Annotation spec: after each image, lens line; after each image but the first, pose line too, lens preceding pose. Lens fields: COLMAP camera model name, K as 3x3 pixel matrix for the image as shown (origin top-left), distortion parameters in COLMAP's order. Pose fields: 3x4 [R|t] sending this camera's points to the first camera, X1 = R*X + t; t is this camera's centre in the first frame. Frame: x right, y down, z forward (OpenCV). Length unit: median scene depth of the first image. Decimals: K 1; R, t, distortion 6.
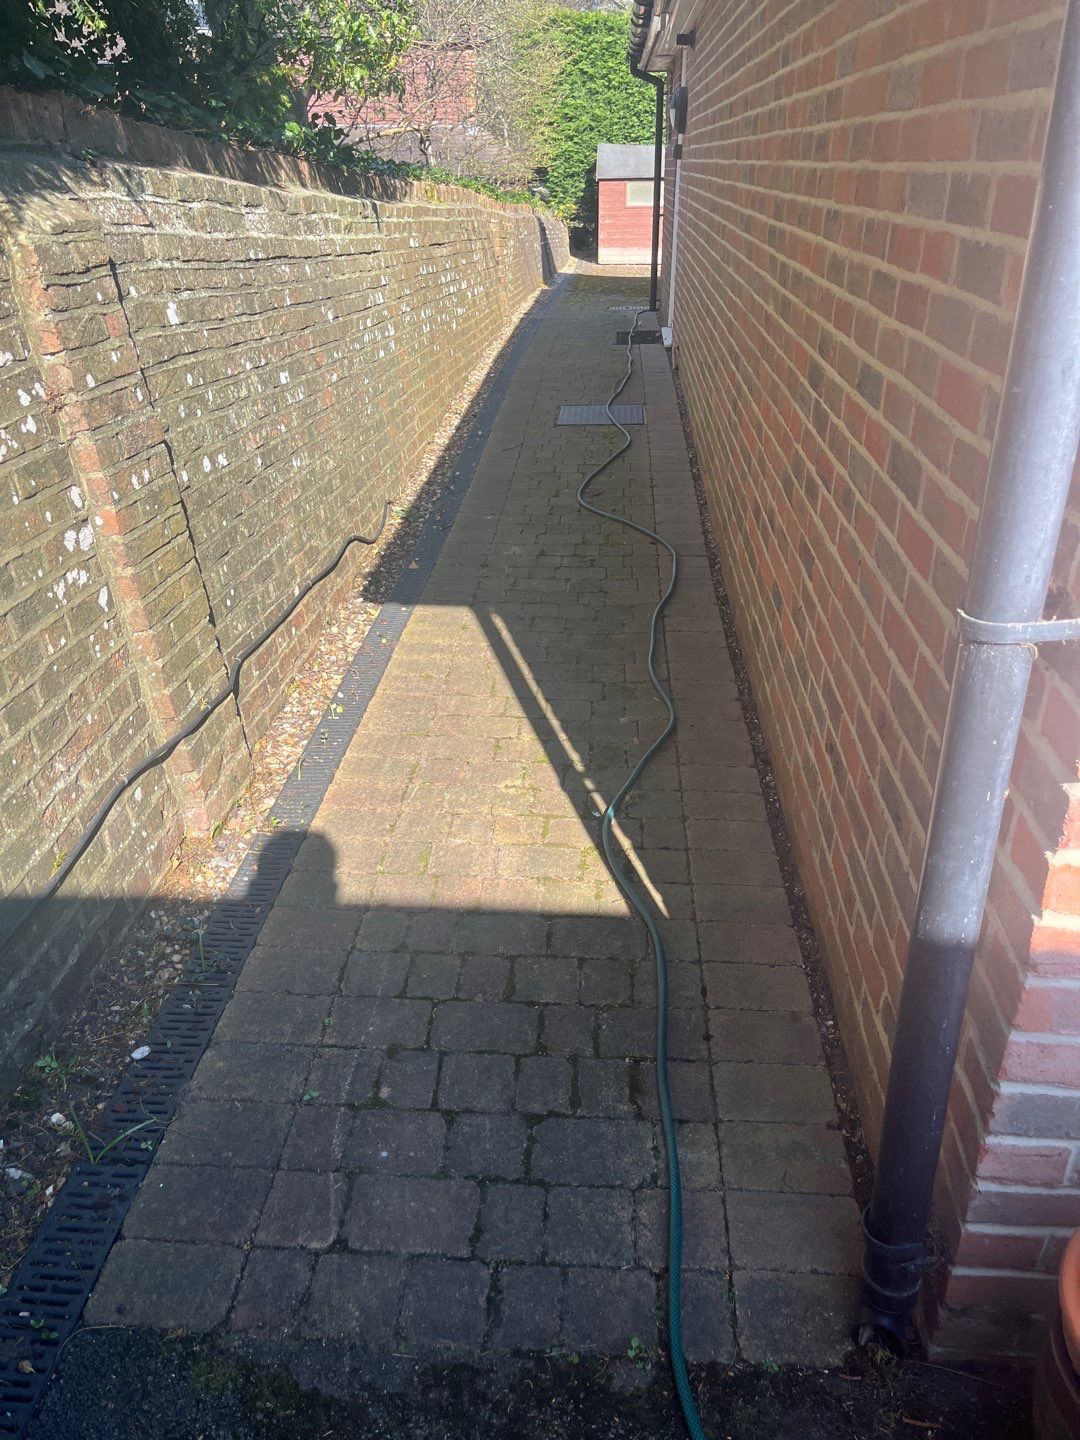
lens RADIAL K [[1086.8, 0, 537.9], [0, 1086.8, 715.8], [0, 0, 1]] dist [0.046669, -0.035604]
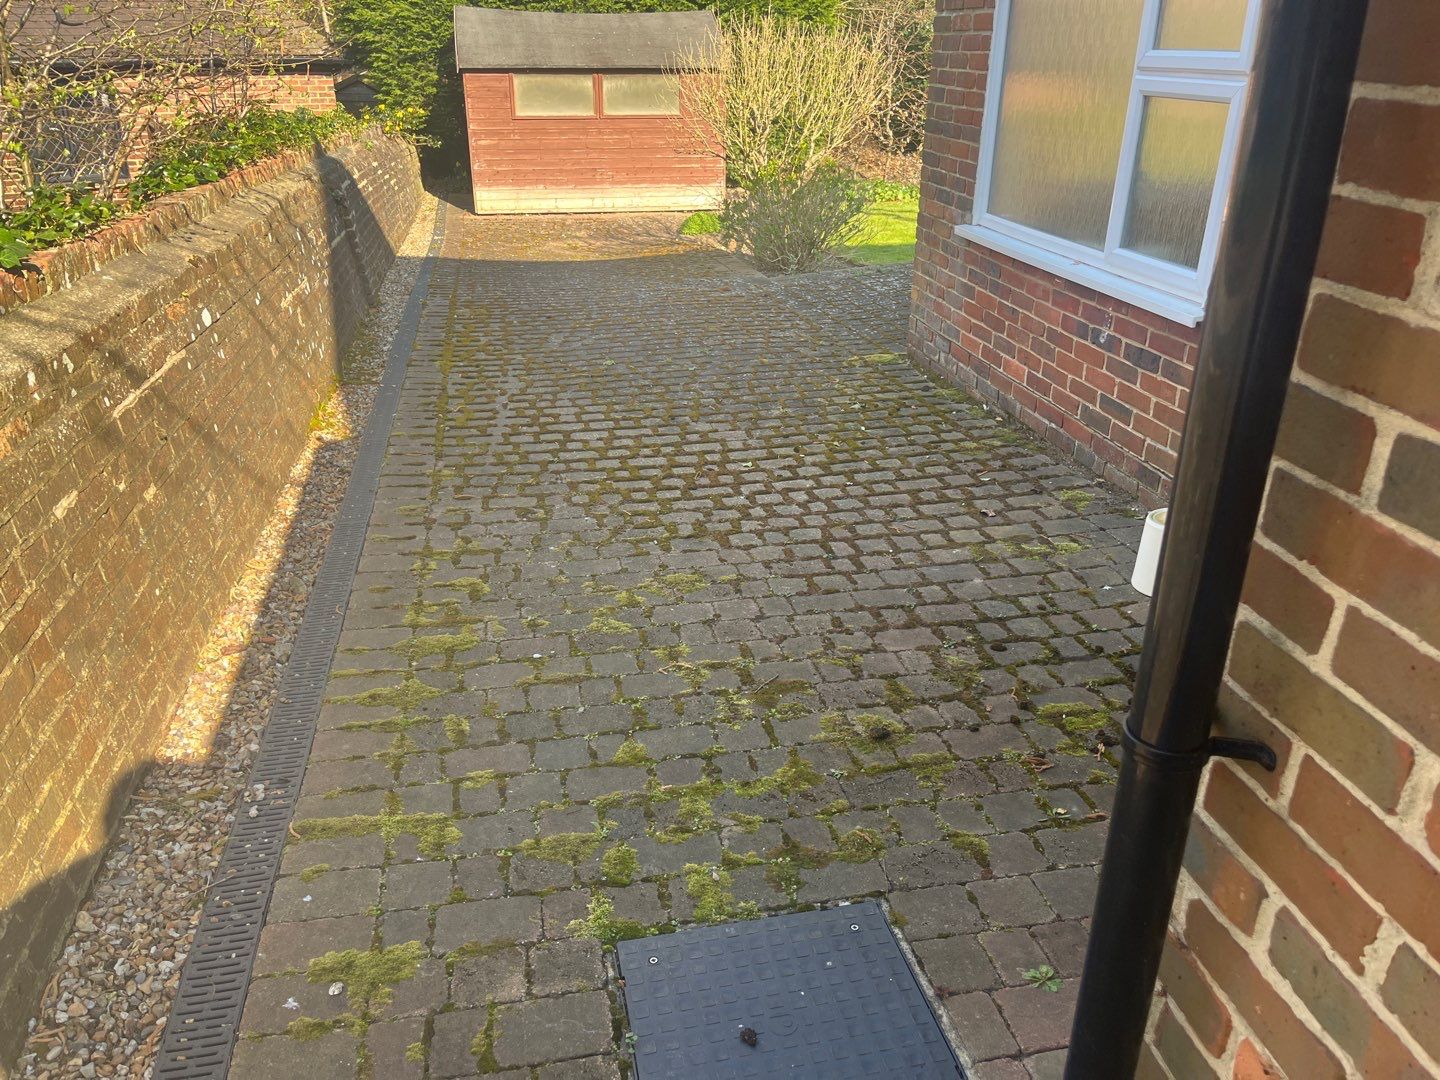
lens RADIAL K [[1001.7, 0, 717.4], [0, 1001.7, 532.7], [0, 0, 1]] dist [0.050693, -0.062448]
pose [[0.963883, -0.106659, 0.244035, 0.029586], [0.108082, 0.994113, 0.007590, -0.233514], [-0.243408, 0.019060, 0.969737, 0.452682]]
